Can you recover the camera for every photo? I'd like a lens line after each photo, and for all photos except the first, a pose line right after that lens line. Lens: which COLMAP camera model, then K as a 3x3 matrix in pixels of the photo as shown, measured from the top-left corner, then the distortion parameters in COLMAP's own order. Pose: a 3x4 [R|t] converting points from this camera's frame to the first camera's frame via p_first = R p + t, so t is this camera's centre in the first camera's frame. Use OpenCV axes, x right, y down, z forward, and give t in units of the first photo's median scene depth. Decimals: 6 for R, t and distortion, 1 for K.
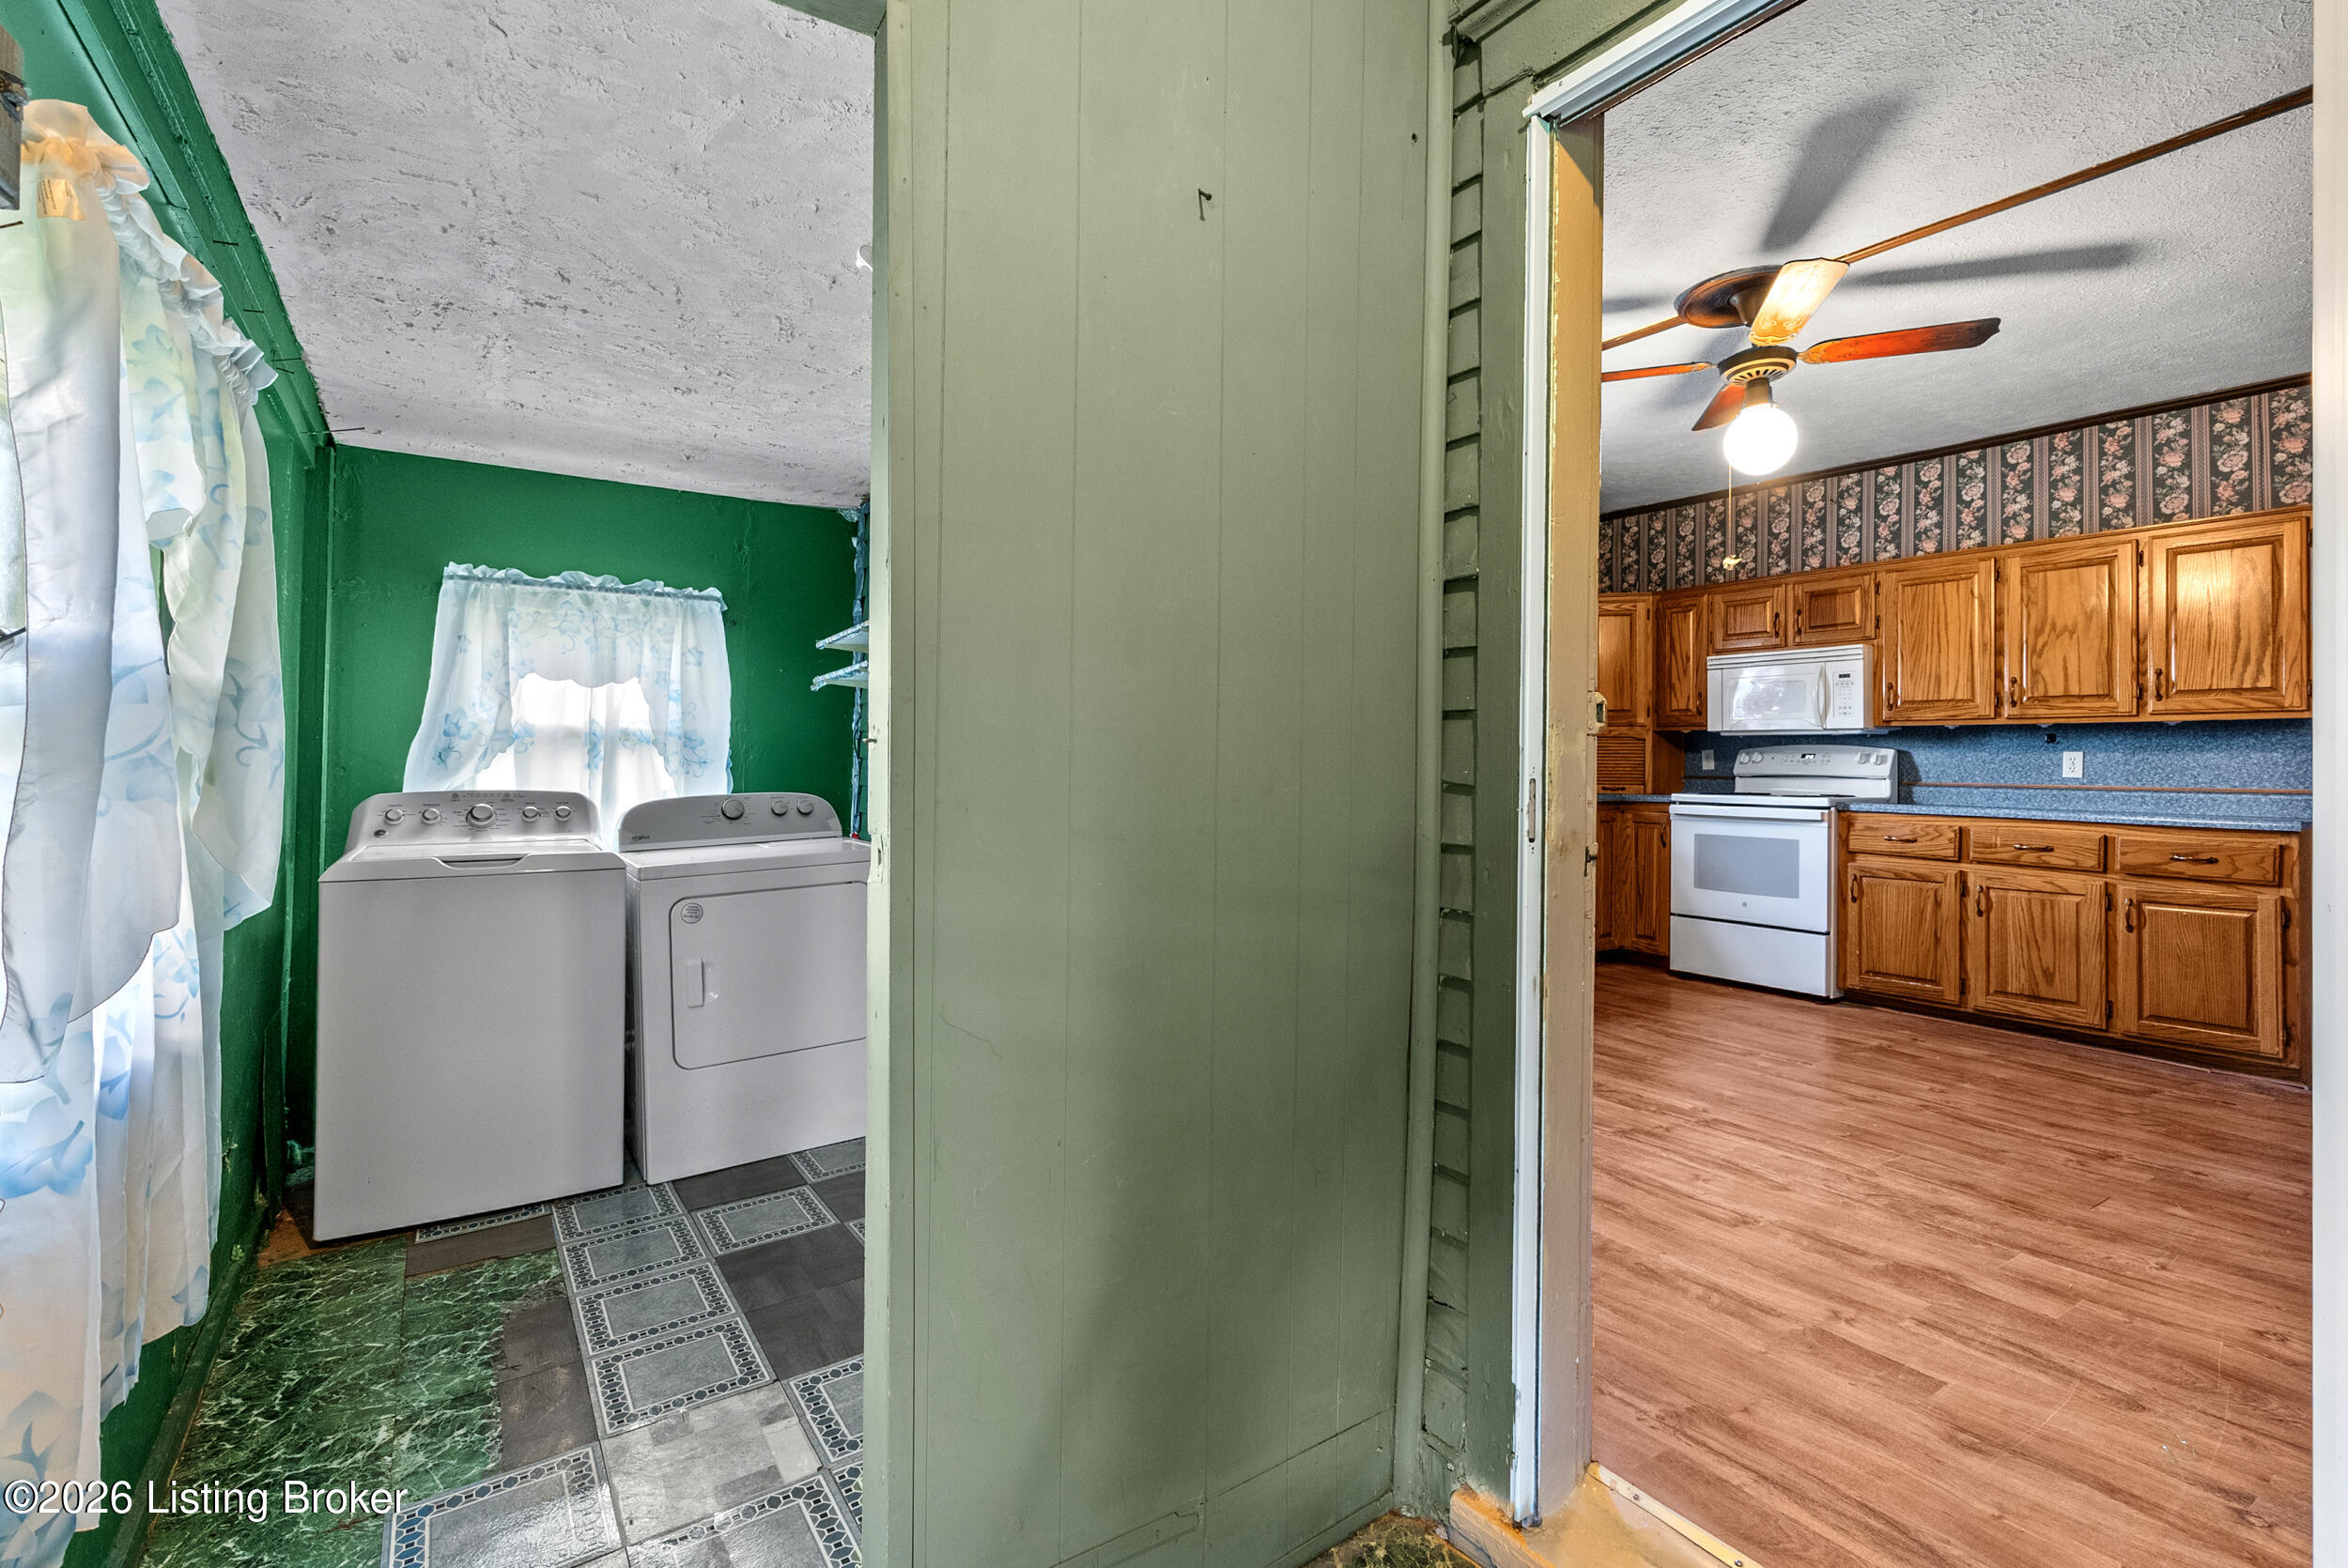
lens RADIAL K [[1086.3, 0, 1175.5], [0, 1086.3, 746.4], [0, 0, 1]] dist [-0.000307, 0.001005]
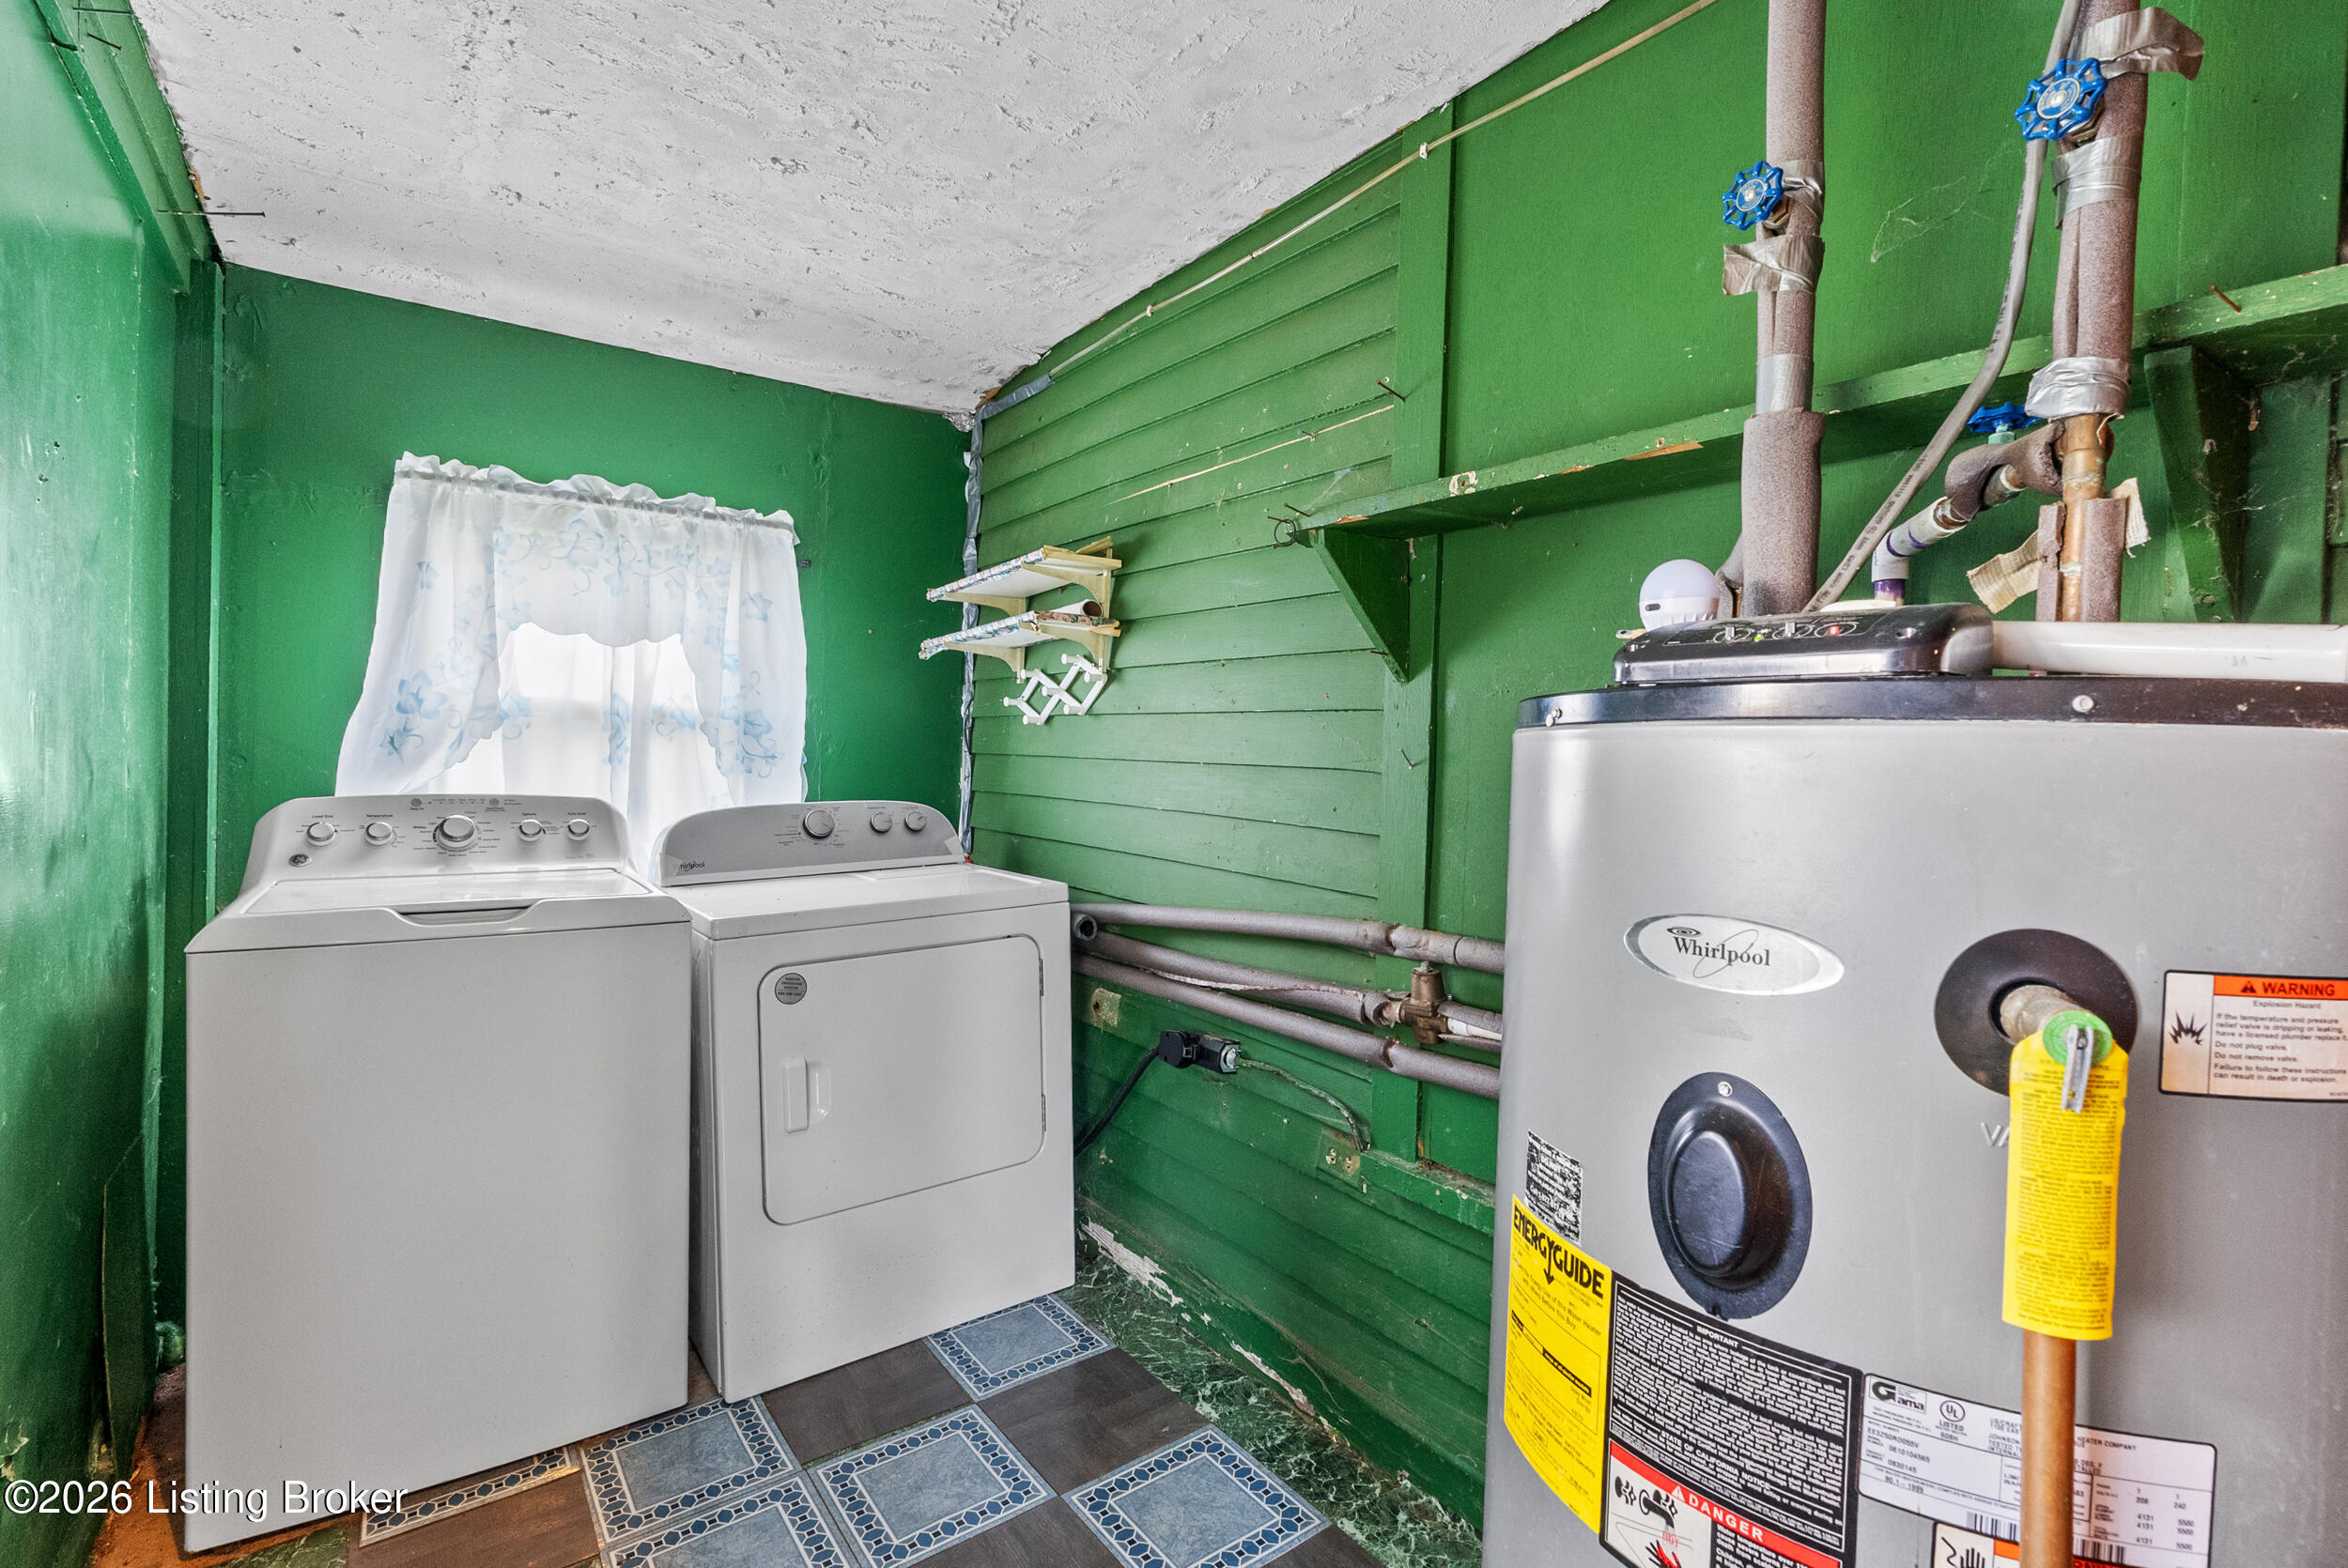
lens RADIAL K [[1068.3, 0, 1179.9], [0, 1068.3, 781.6], [0, 0, 1]] dist [-0.008939, 0.000396]
pose [[0.998963, 0.014669, 0.043091, -0.214044], [-0.016261, 0.999190, 0.036814, 0.000983], [-0.042516, -0.037476, 0.998393, 0.315955]]
